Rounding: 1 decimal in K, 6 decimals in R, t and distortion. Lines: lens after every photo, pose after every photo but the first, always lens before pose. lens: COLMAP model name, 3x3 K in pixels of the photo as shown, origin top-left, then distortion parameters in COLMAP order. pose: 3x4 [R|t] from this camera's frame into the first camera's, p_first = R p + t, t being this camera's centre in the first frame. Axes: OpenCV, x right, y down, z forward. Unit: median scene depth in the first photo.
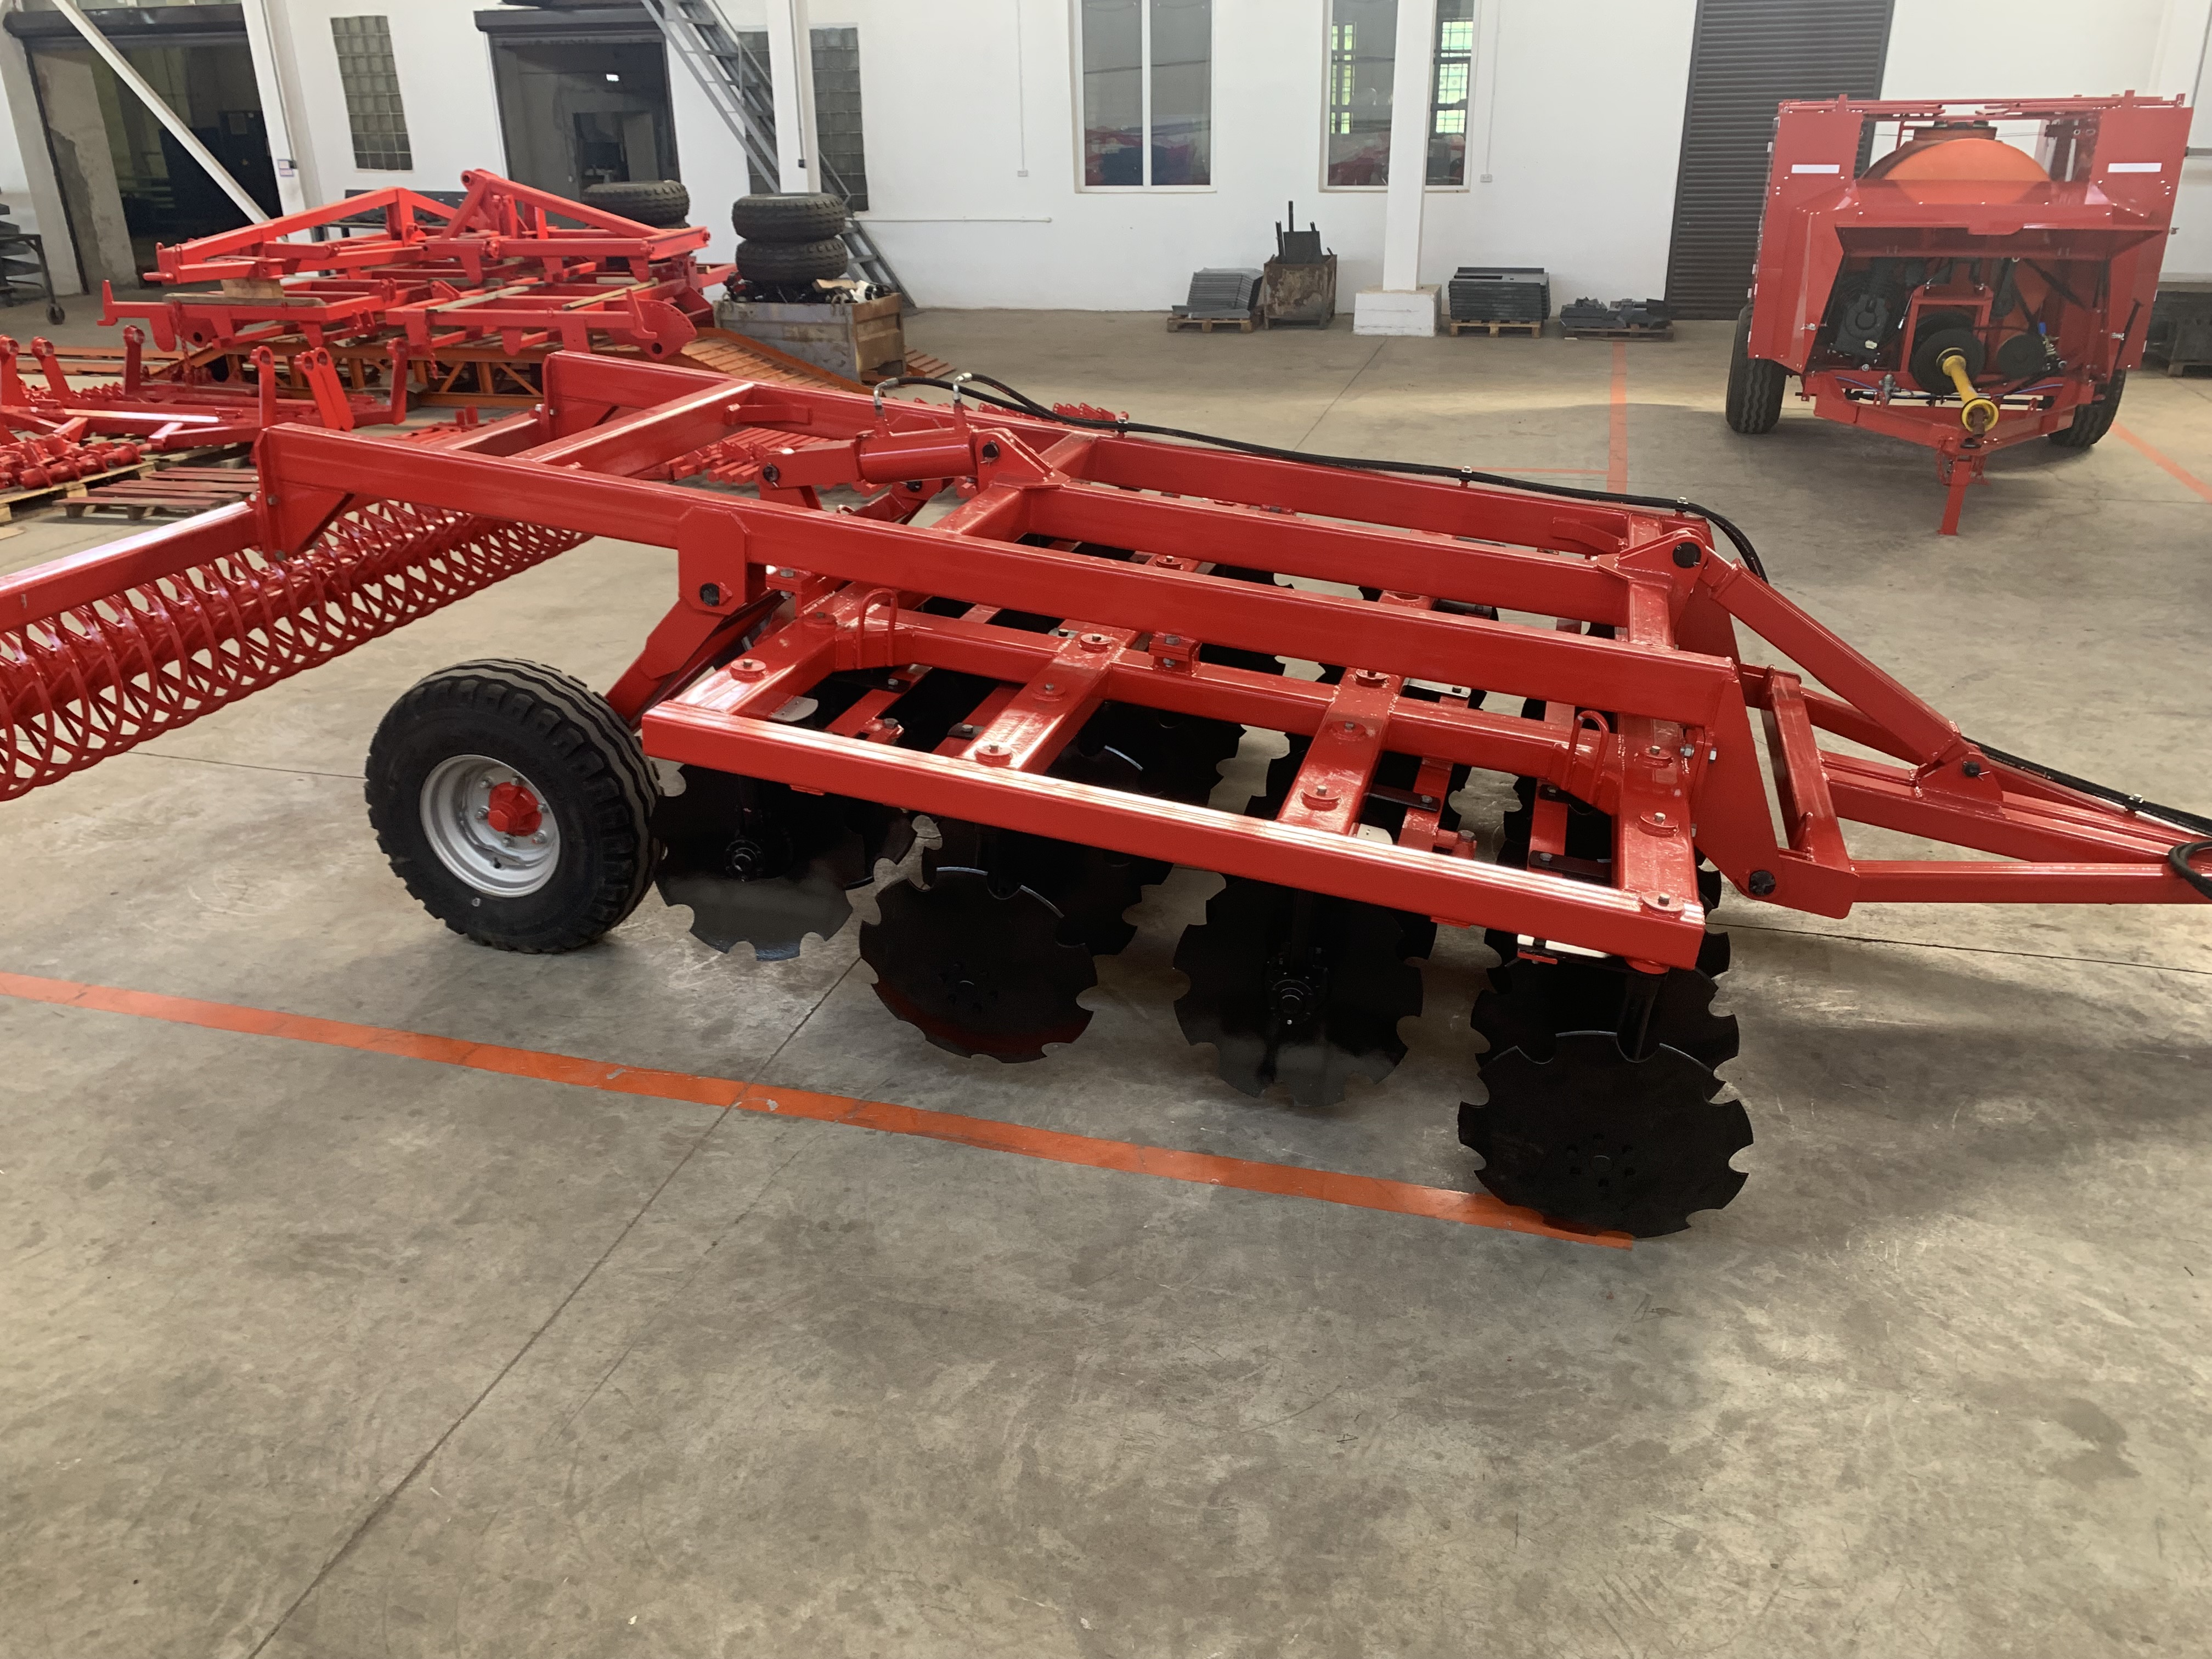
lens RADIAL K [[1705.3, 0, 1086.7], [0, 1705.3, 806.1], [0, 0, 1]] dist [0.023176, -0.009580]
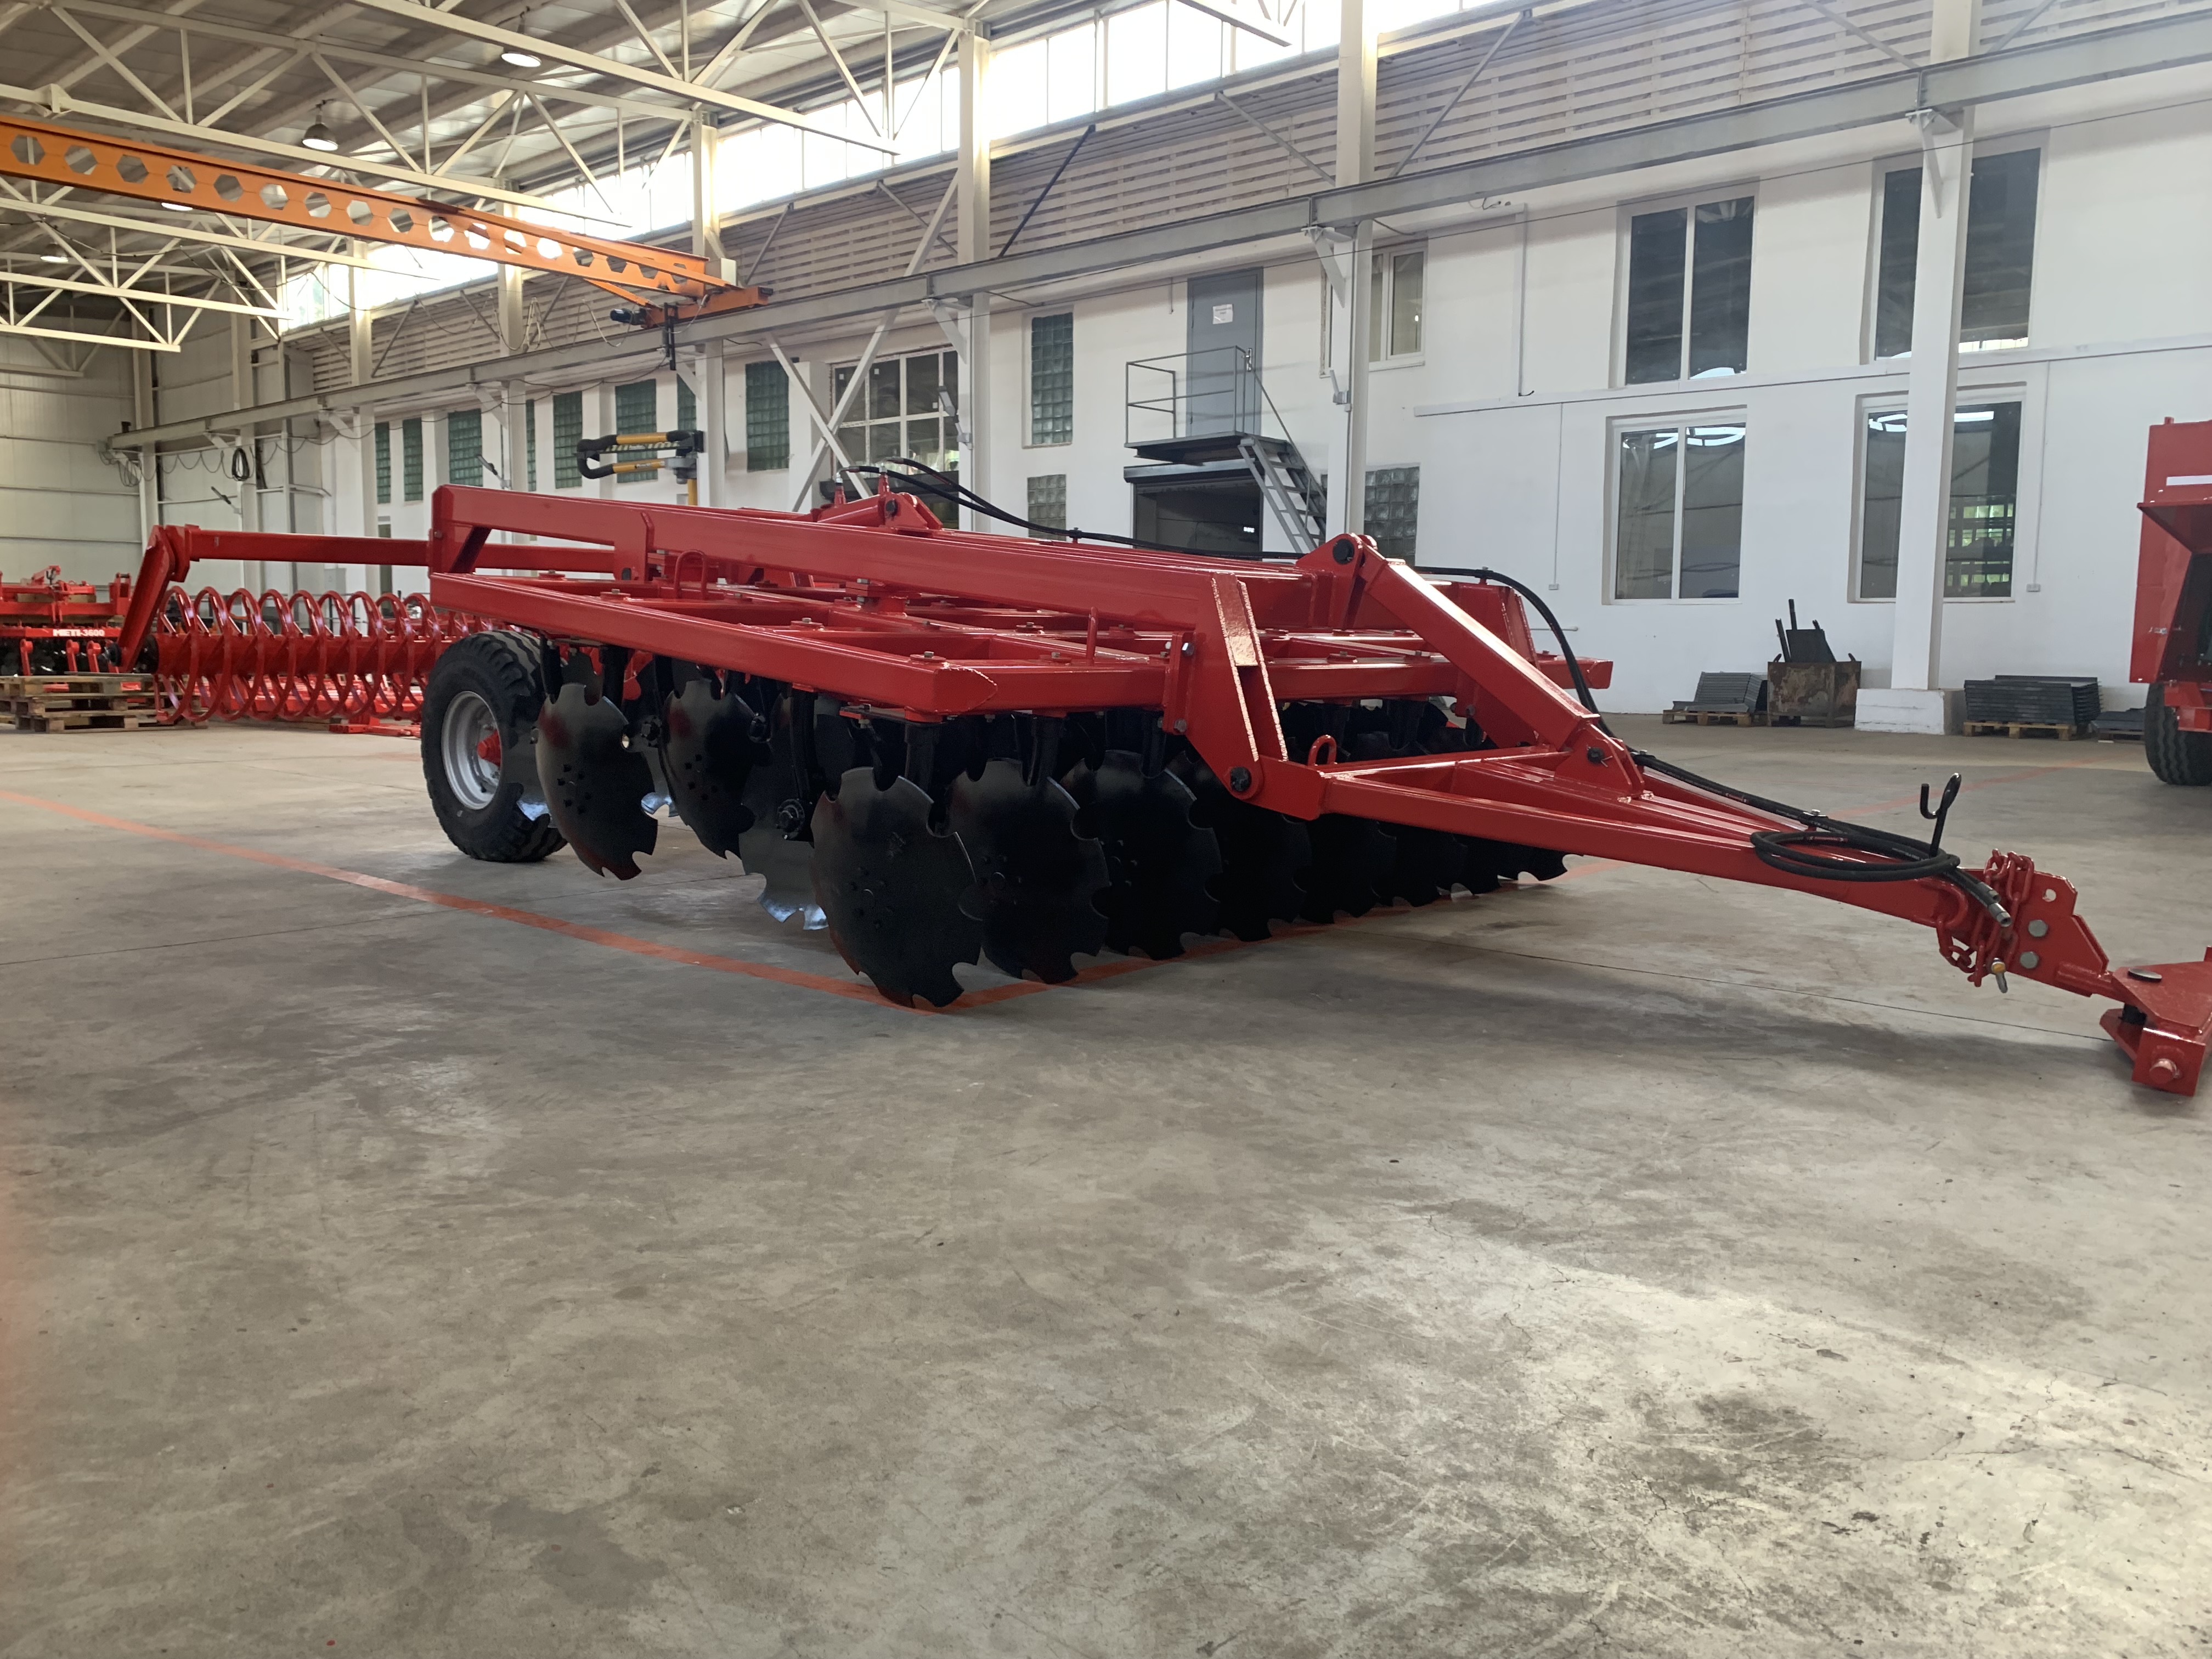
lens RADIAL K [[1705.3, 0, 1095.5], [0, 1705.3, 794.4], [0, 0, 1]] dist [0.023176, -0.009580]
pose [[0.897452, 0.066610, -0.436053, 0.845539], [-0.195005, 0.946602, -0.256745, 0.371102], [0.395667, 0.315449, 0.862519, 0.086898]]
